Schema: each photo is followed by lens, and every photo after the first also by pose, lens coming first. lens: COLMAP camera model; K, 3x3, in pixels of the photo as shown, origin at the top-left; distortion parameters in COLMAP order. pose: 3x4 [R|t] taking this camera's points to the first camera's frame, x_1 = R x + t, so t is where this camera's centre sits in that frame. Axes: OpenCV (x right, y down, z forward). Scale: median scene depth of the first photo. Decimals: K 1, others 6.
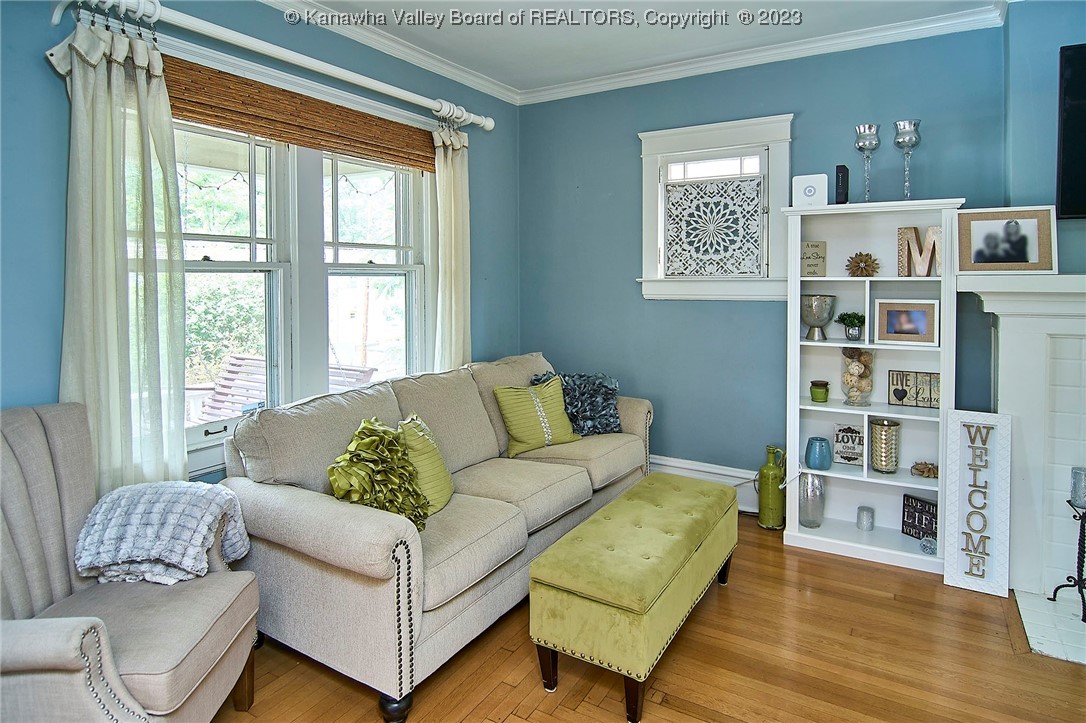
lens RADIAL K [[618.1, 0, 544.7], [0, 618.1, 288.0], [0, 0, 1]] dist [-0.015343, -0.002639]
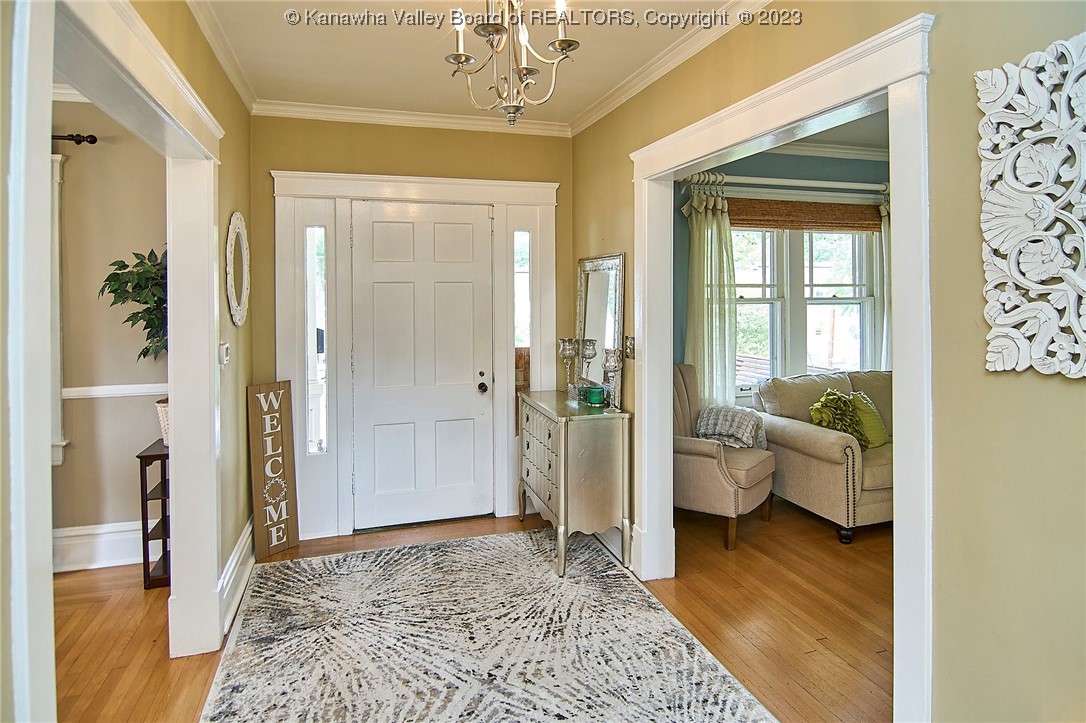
lens RADIAL K [[618.1, 0, 546.5], [0, 618.1, 298.8], [0, 0, 1]] dist [-0.015343, -0.002639]
pose [[0.753058, -0.001112, -0.657953, 0.267994], [-0.005925, 0.999947, -0.008472, -0.025472], [0.657927, 0.010278, 0.753011, -0.902176]]
